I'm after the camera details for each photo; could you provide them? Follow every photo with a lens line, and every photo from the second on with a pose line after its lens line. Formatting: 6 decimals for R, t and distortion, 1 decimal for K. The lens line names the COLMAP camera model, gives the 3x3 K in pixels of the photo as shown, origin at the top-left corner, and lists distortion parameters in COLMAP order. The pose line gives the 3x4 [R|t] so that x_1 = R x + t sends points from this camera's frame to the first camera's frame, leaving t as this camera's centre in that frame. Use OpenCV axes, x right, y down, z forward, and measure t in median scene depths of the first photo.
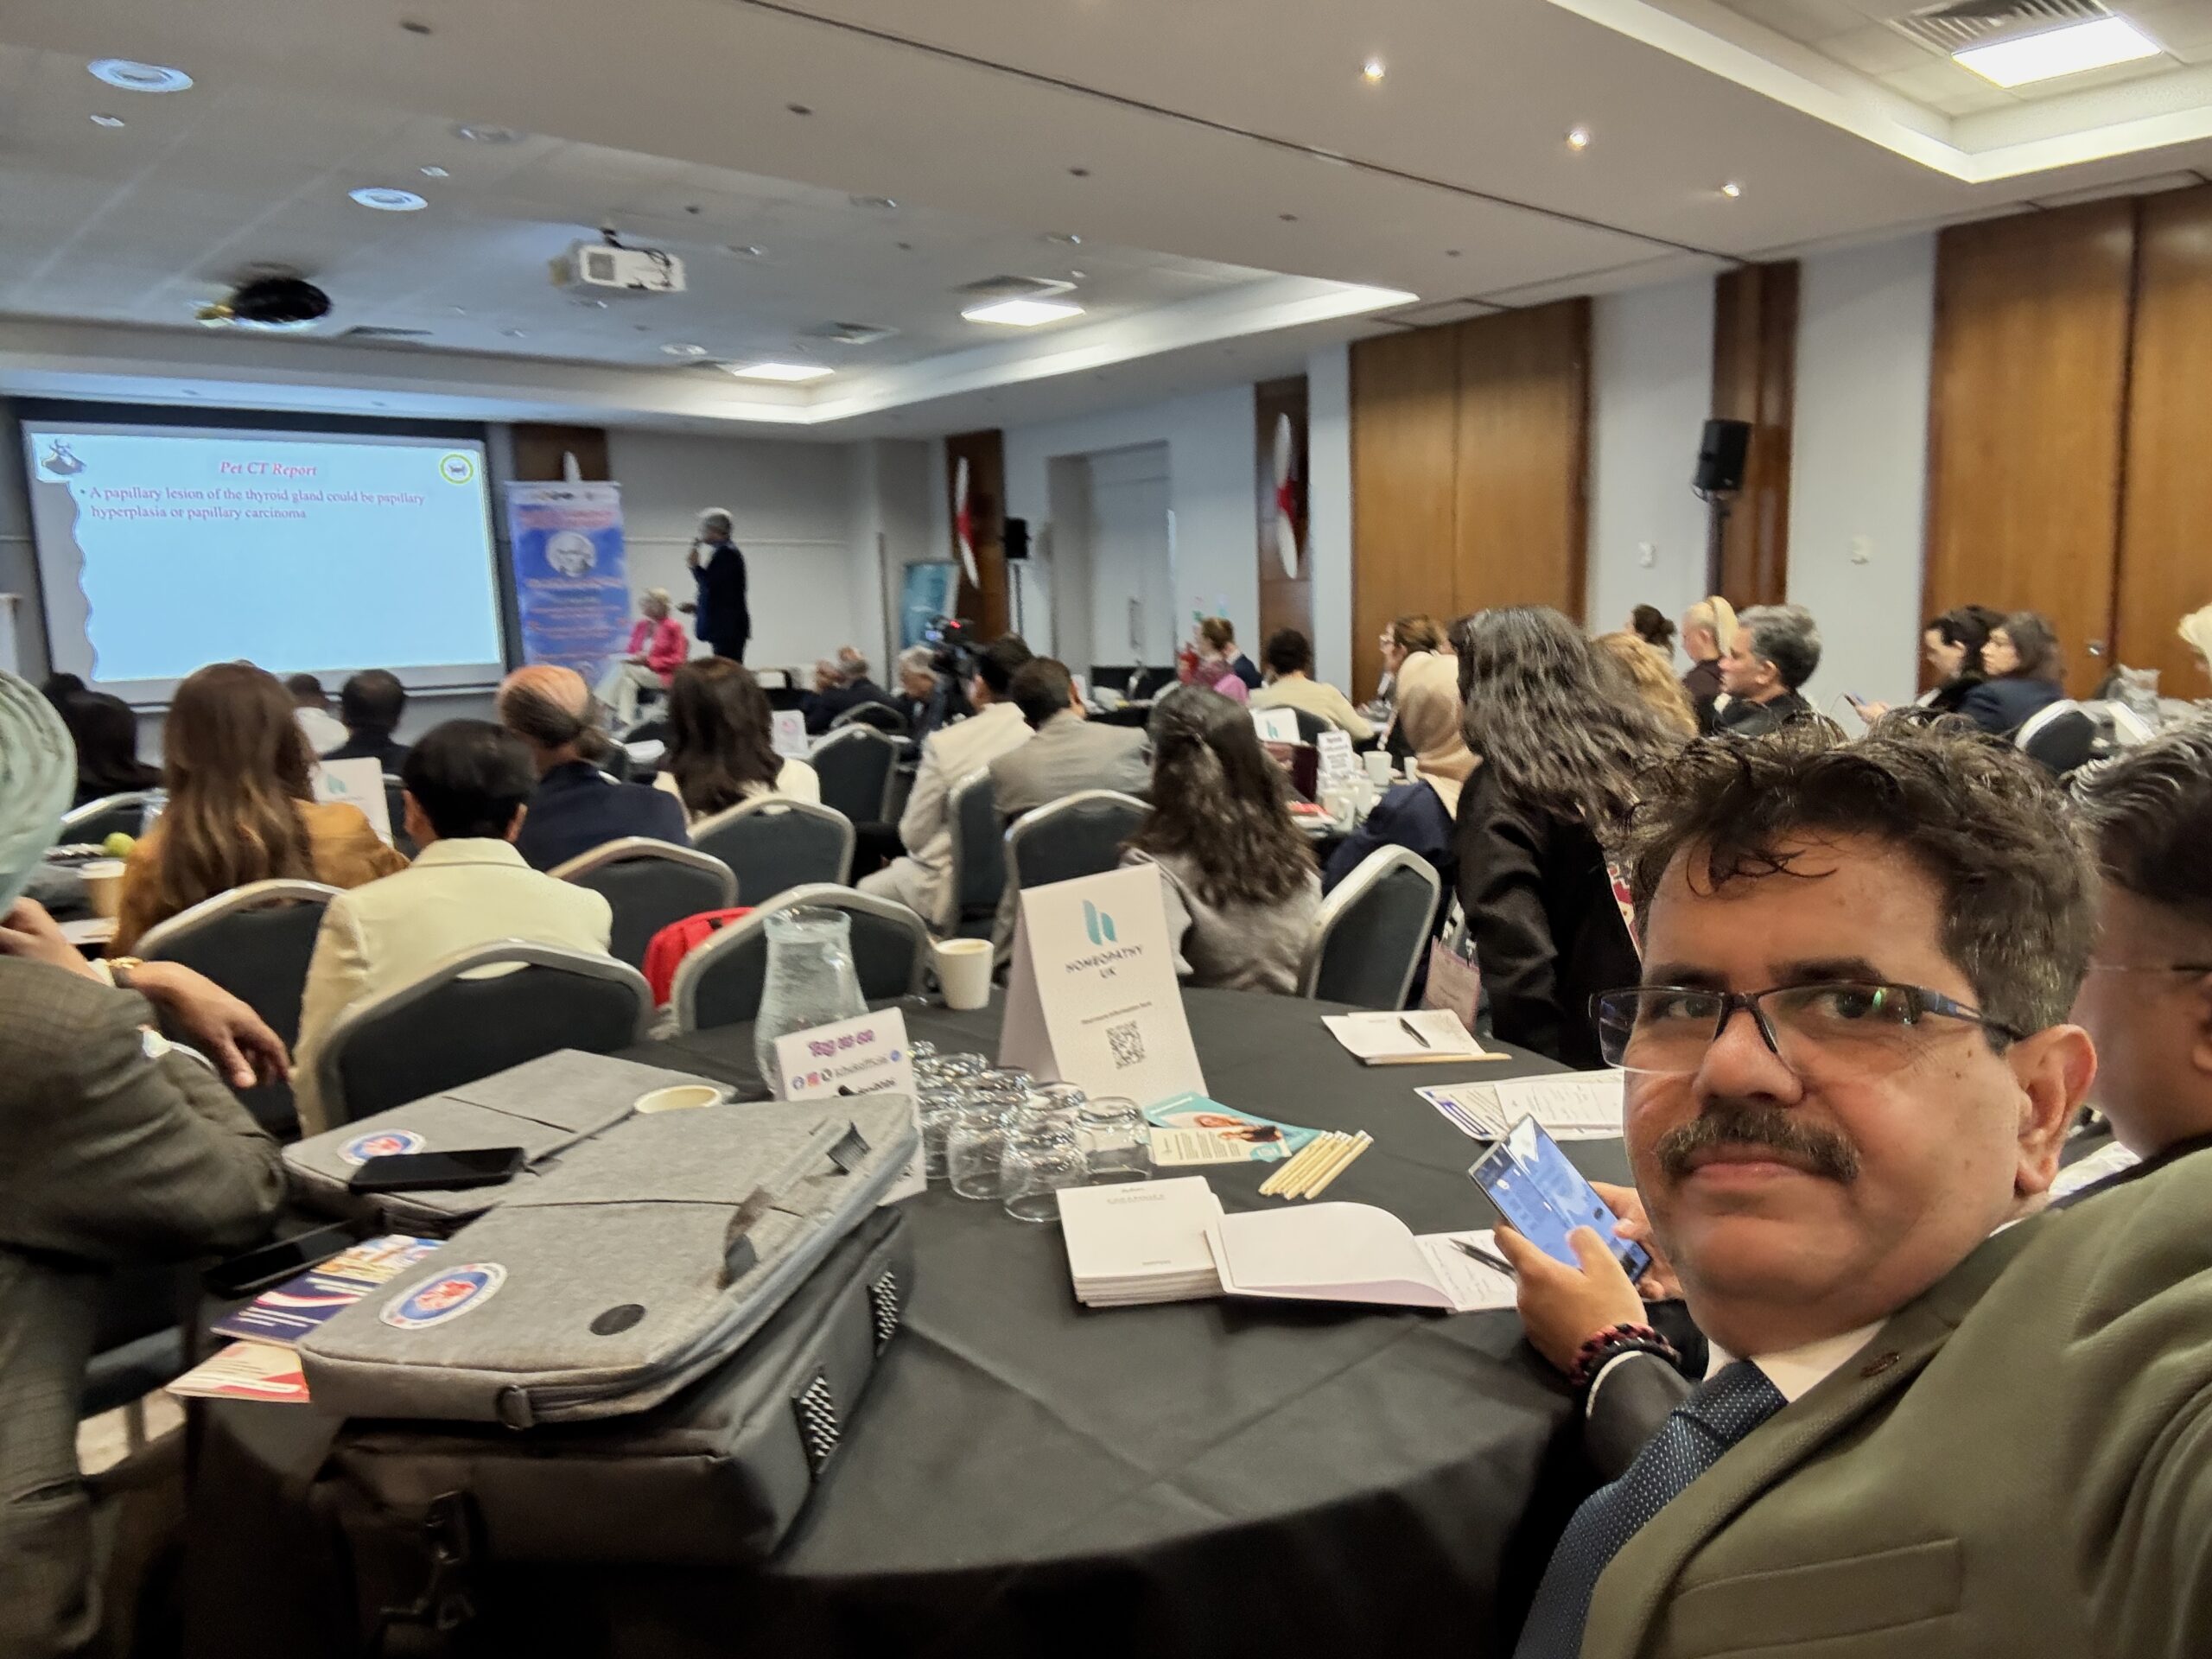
lens RADIAL K [[1563.2, 0, 1106.0], [0, 1563.2, 829.5], [0, 0, 1]] dist [0.053794, -0.110728]
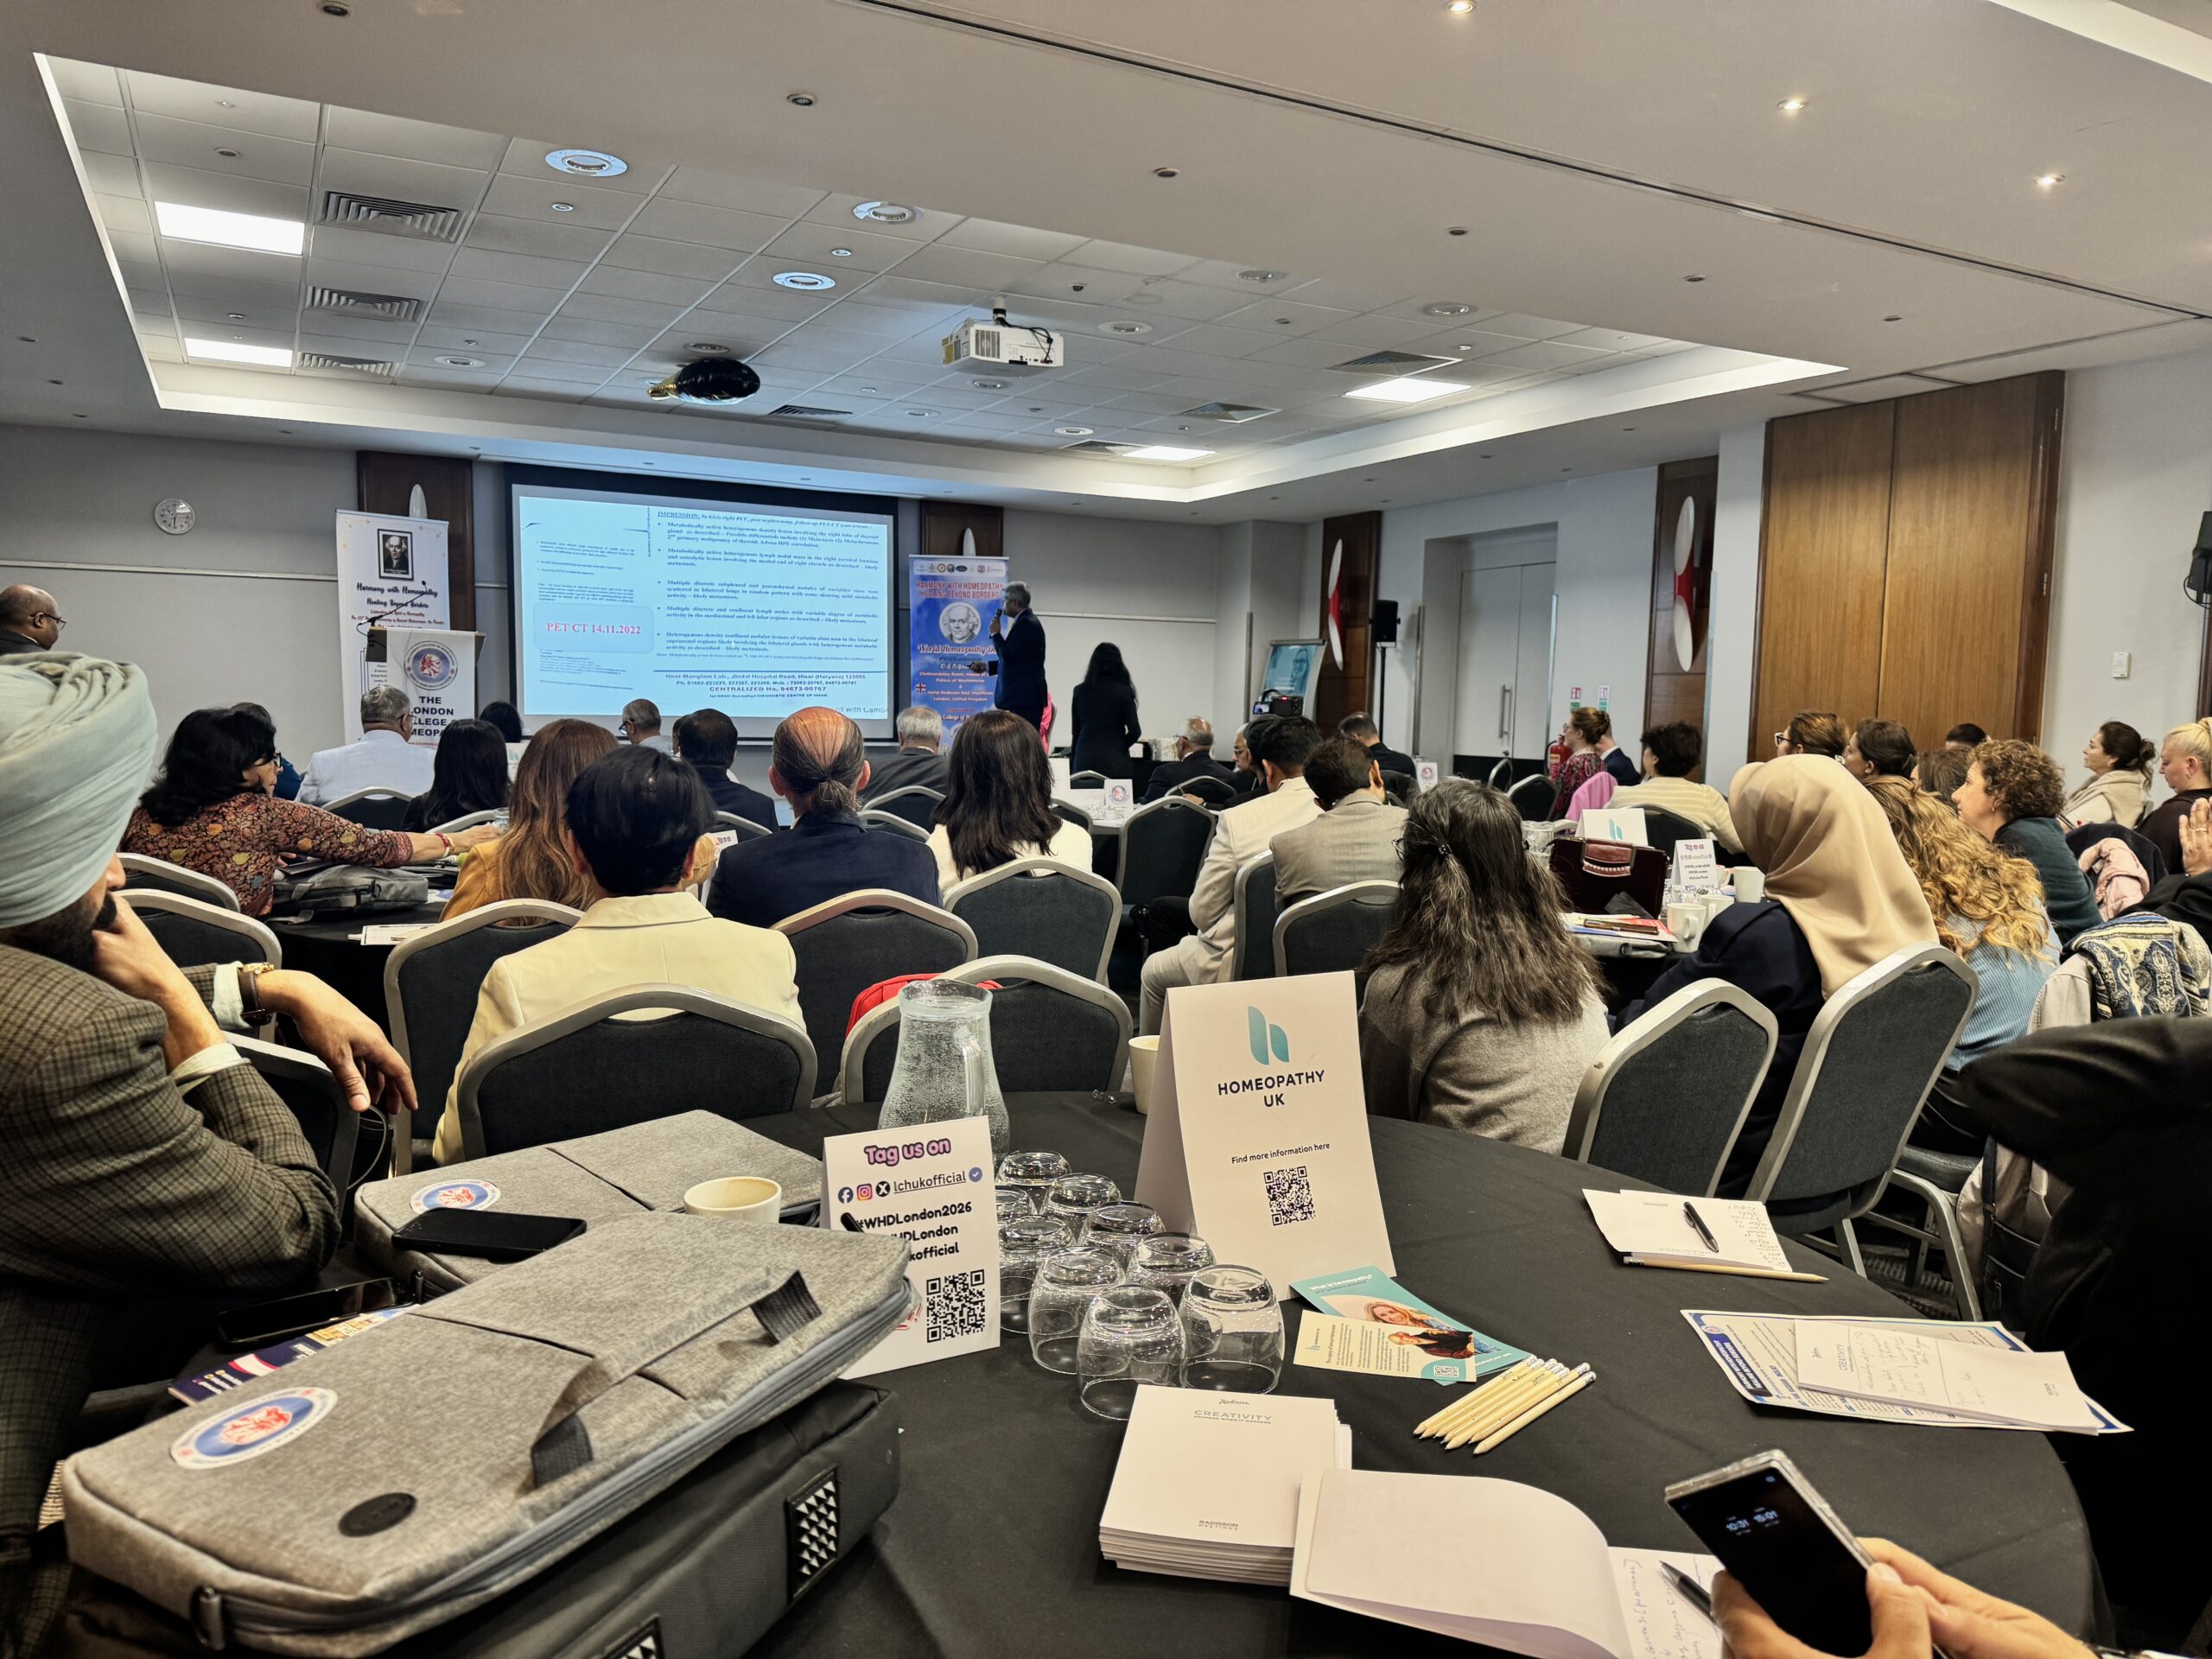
lens RADIAL K [[1570.2, 0, 1029.6], [0, 1570.2, 818.6], [0, 0, 1]] dist [0.092310, -0.182238]
pose [[0.960750, 0.073055, -0.267622, 0.073996], [-0.088047, 0.995125, -0.044436, -0.004216], [0.263071, 0.066255, 0.962499, 0.155911]]
